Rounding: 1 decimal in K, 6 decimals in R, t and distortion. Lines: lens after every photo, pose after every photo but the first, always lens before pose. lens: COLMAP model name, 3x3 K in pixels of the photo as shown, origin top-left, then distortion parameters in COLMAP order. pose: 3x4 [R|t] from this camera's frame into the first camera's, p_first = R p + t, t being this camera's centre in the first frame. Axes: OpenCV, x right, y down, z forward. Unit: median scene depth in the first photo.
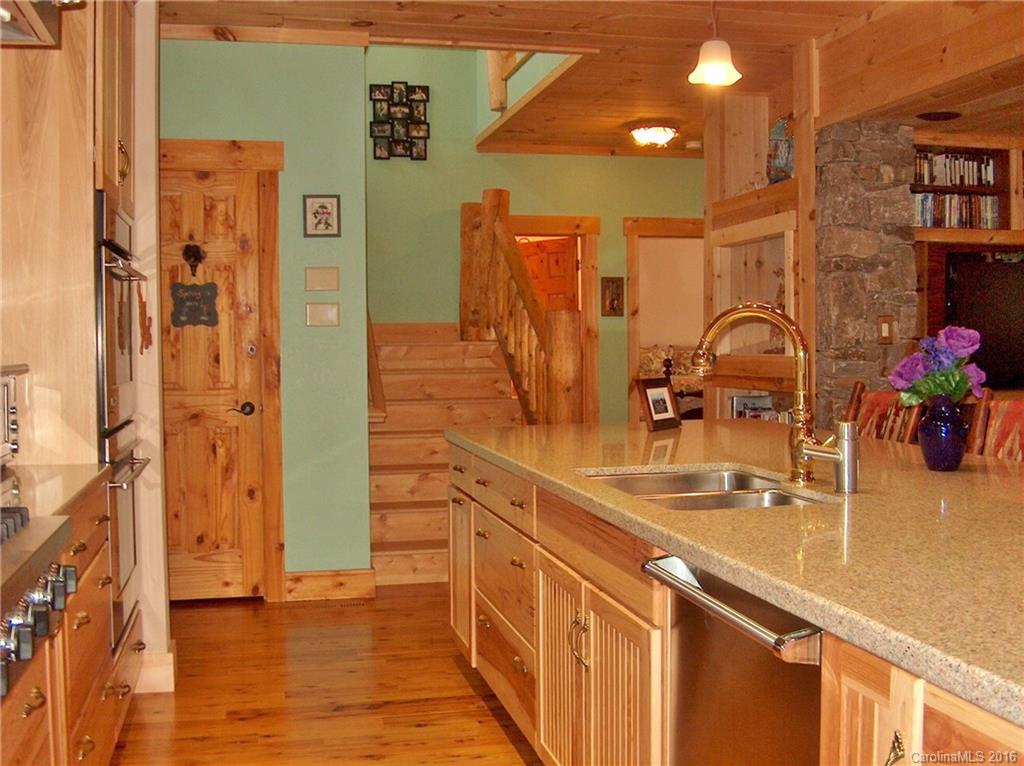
lens RADIAL K [[1105.6, 0, 512.0], [0, 1105.6, 383.0], [0, 0, 1]] dist [-0.126755, 0.018177]
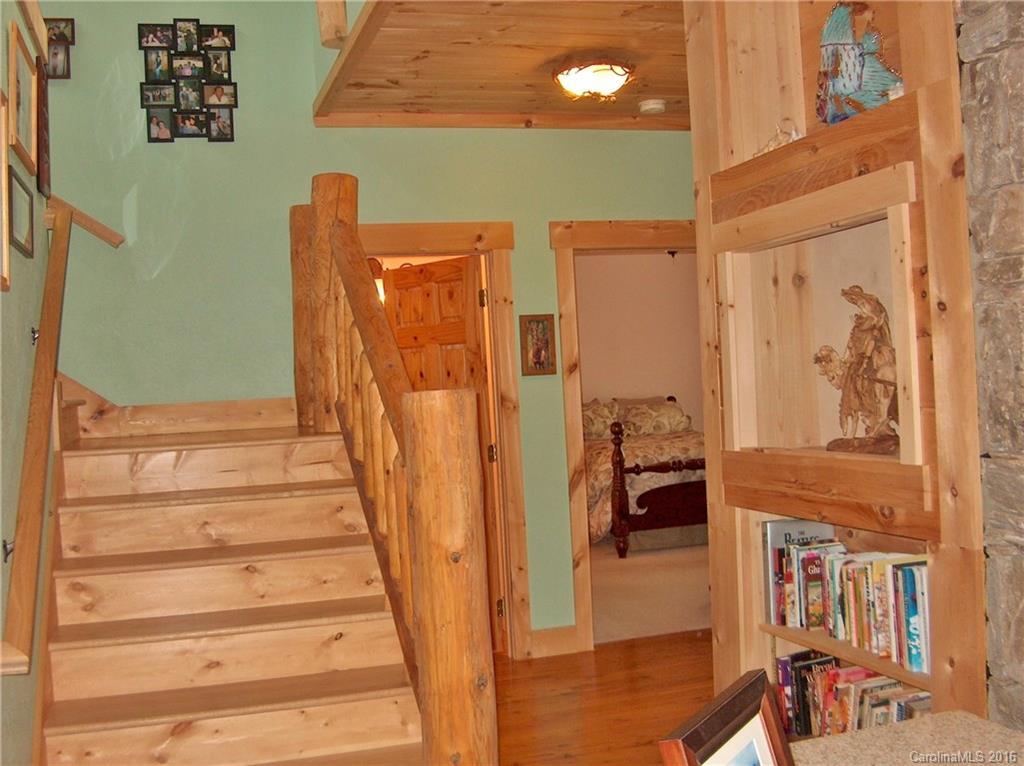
lens RADIAL K [[1105.6, 0, 512.0], [0, 1105.6, 383.0], [0, 0, 1]] dist [-0.126755, 0.018177]
pose [[0.996762, -0.043796, 0.067432, 0.033080], [0.046113, 0.998385, -0.033195, -0.037003], [-0.065870, 0.036197, 0.997172, 0.376530]]
